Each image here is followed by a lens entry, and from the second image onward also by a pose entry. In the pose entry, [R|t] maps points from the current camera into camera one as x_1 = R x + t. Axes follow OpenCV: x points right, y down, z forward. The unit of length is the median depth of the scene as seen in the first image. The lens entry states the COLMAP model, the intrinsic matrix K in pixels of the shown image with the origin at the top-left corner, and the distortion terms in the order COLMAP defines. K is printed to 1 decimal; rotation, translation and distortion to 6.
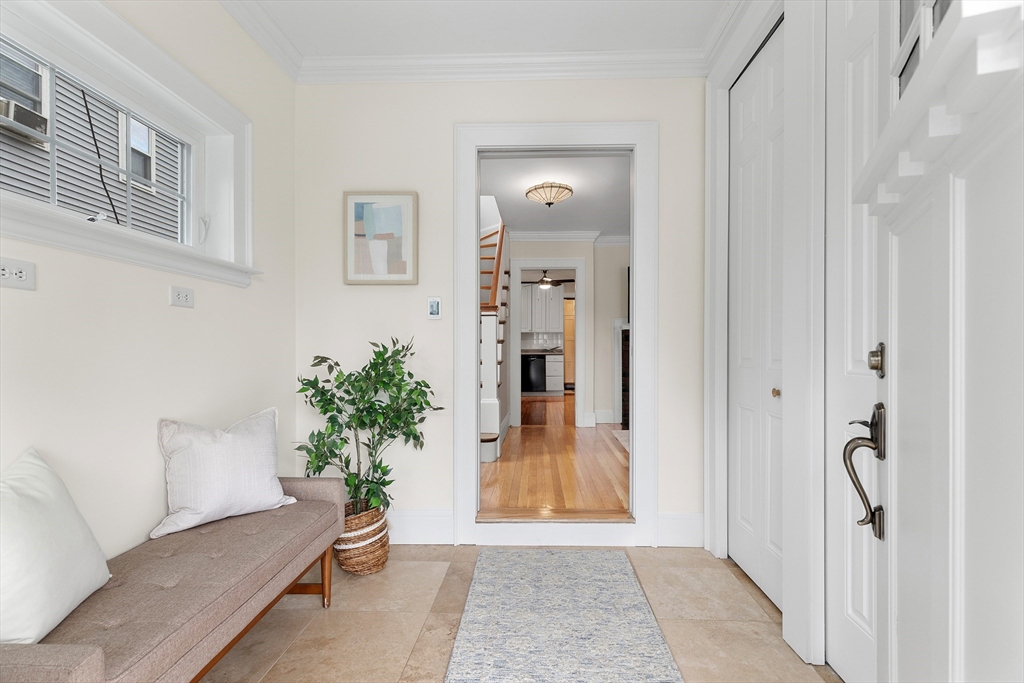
lens RADIAL K [[462.9, 0, 513.3], [0, 462.9, 348.0], [0, 0, 1]] dist [0.003811, 0.000797]
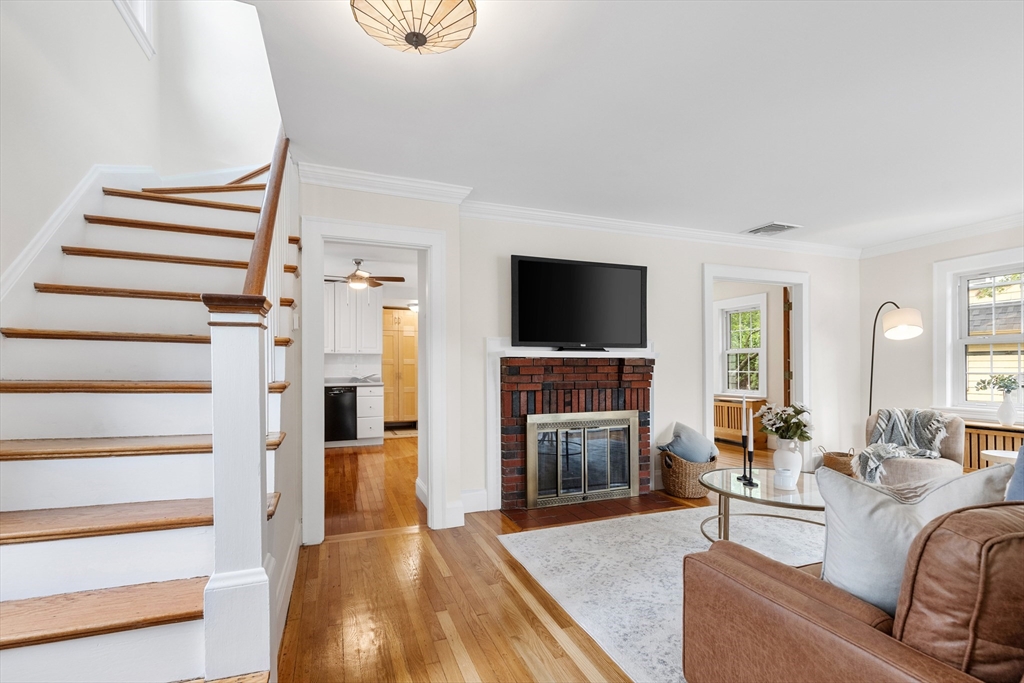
lens RADIAL K [[462.9, 0, 518.3], [0, 462.9, 366.5], [0, 0, 1]] dist [0.003811, 0.000797]
pose [[0.906290, -0.000879, 0.422655, -0.005817], [-0.001799, 0.999981, 0.005936, -0.029402], [-0.422652, -0.006140, 0.906271, 0.422193]]
